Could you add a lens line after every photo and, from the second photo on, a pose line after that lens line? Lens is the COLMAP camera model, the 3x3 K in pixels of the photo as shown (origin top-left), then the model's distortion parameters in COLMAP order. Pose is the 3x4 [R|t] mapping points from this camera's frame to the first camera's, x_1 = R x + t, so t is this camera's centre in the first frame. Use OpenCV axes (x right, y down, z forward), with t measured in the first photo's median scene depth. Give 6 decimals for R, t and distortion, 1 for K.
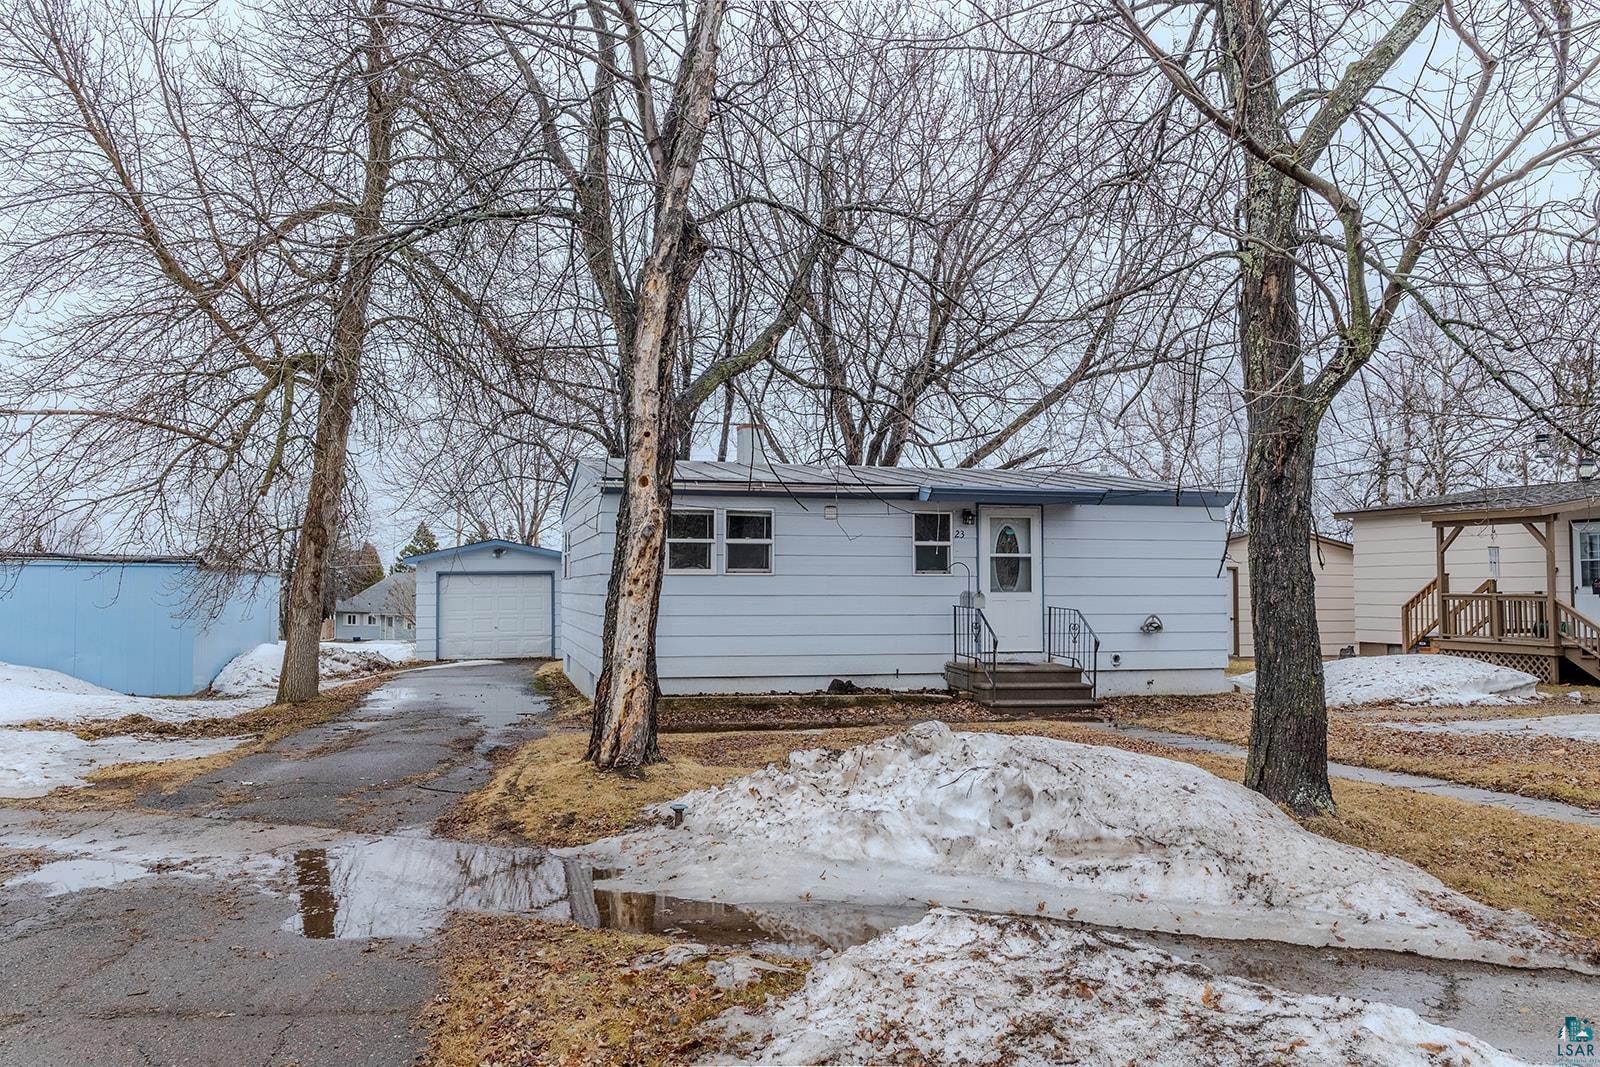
lens RADIAL K [[1272.9, 0, 798.8], [0, 1272.9, 531.1], [0, 0, 1]] dist [0.012381, -0.000604]
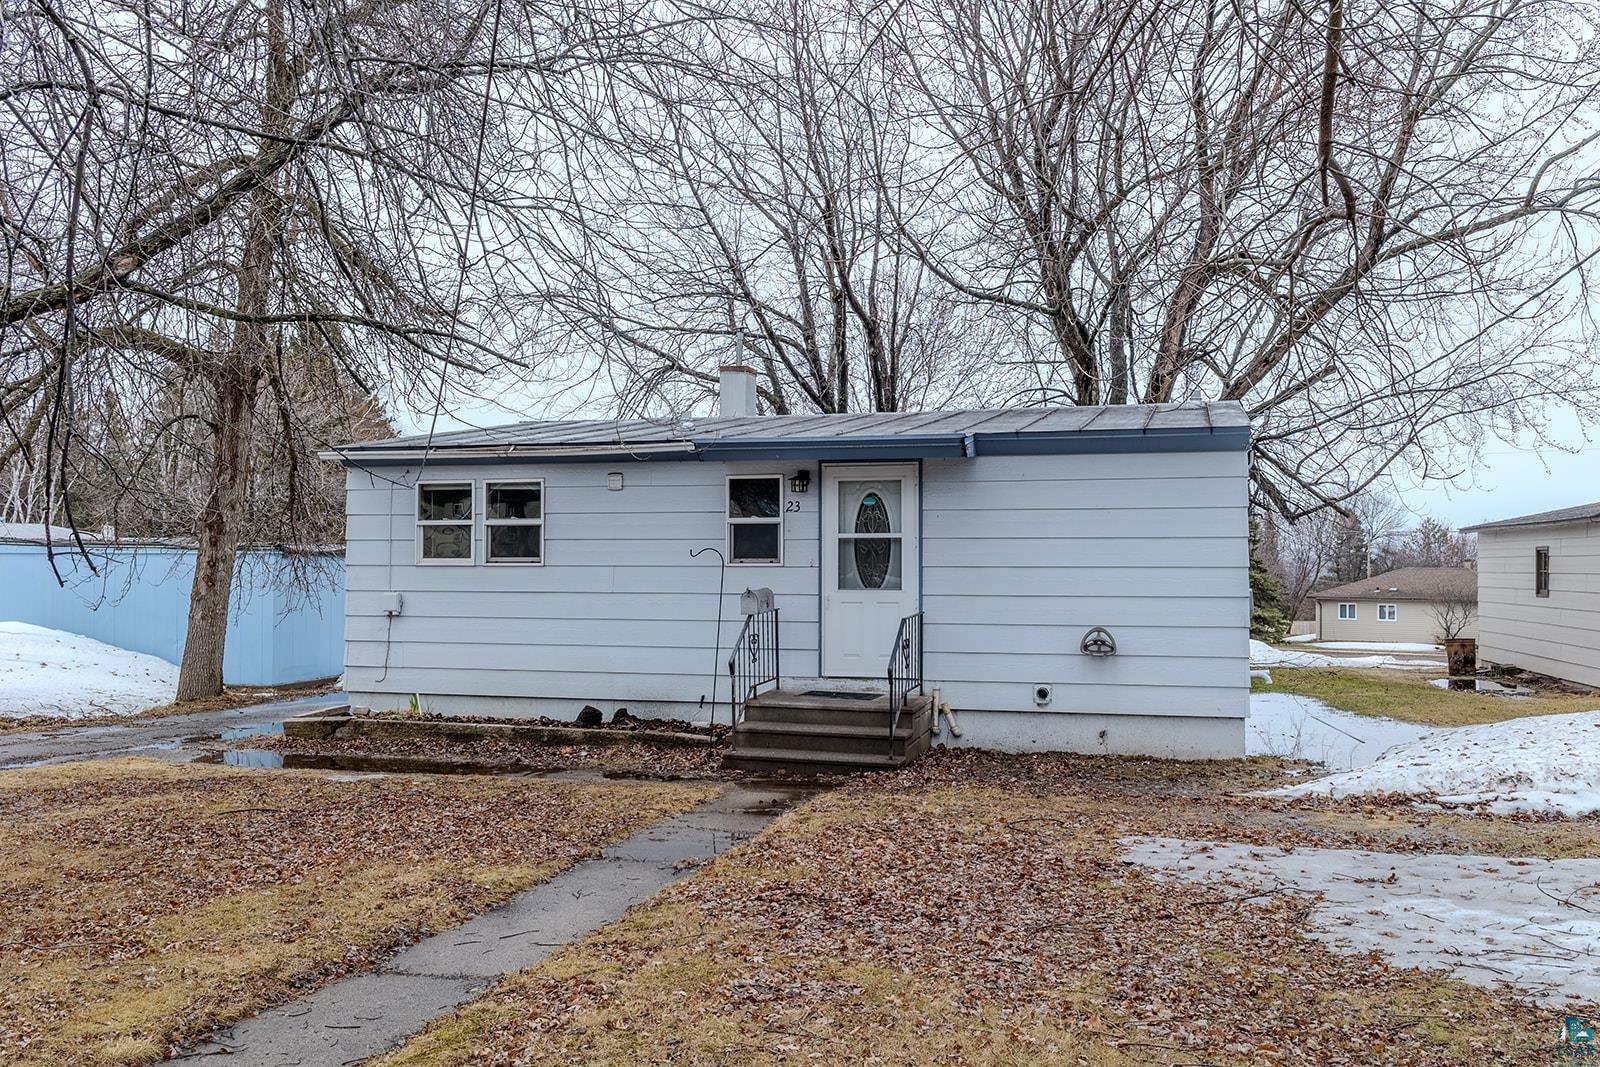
lens RADIAL K [[1435.0, 0, 799.8], [0, 1435.0, 536.7], [0, 0, 1]] dist [0.002967, 0.000372]
pose [[0.865930, -0.010604, -0.500052, 0.524399], [0.018922, 0.999754, 0.011566, 0.010166], [0.499806, -0.019477, 0.865918, 0.322365]]
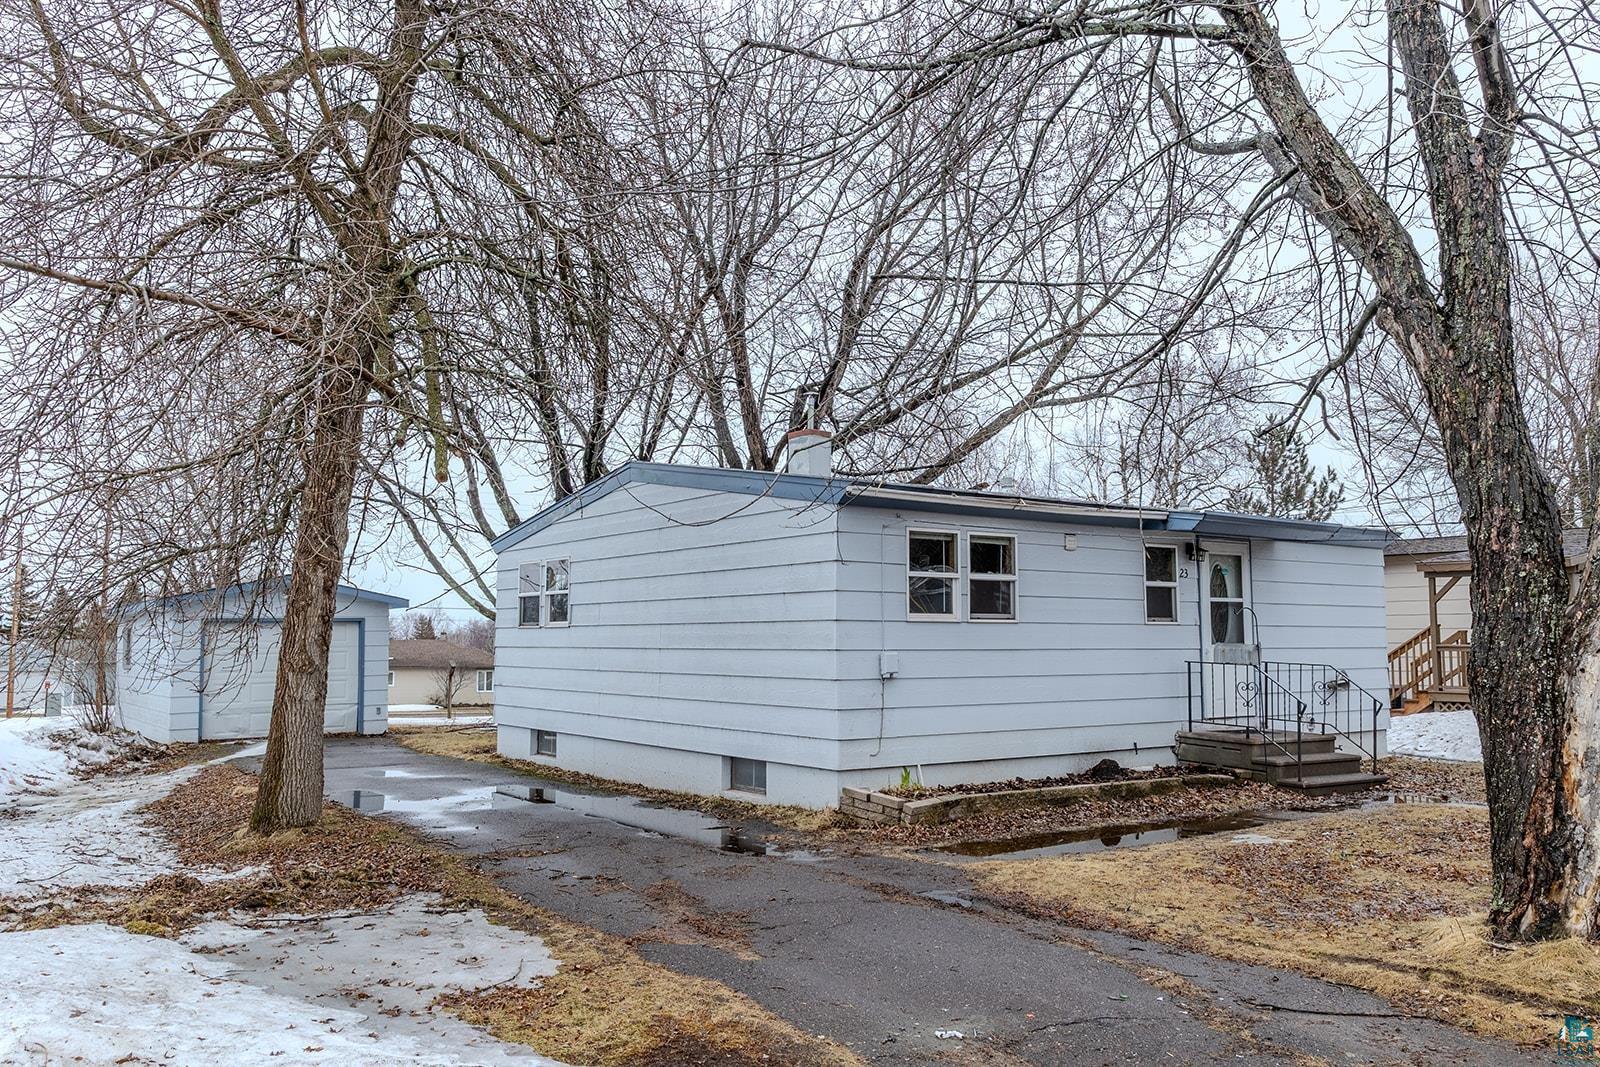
lens RADIAL K [[1272.9, 0, 801.8], [0, 1272.9, 534.5], [0, 0, 1]] dist [0.012381, -0.000604]
pose [[0.928468, 0.029307, 0.370253, -0.405318], [-0.015009, 0.999028, -0.041439, 0.015156], [-0.371108, 0.032918, 0.928006, 0.334174]]
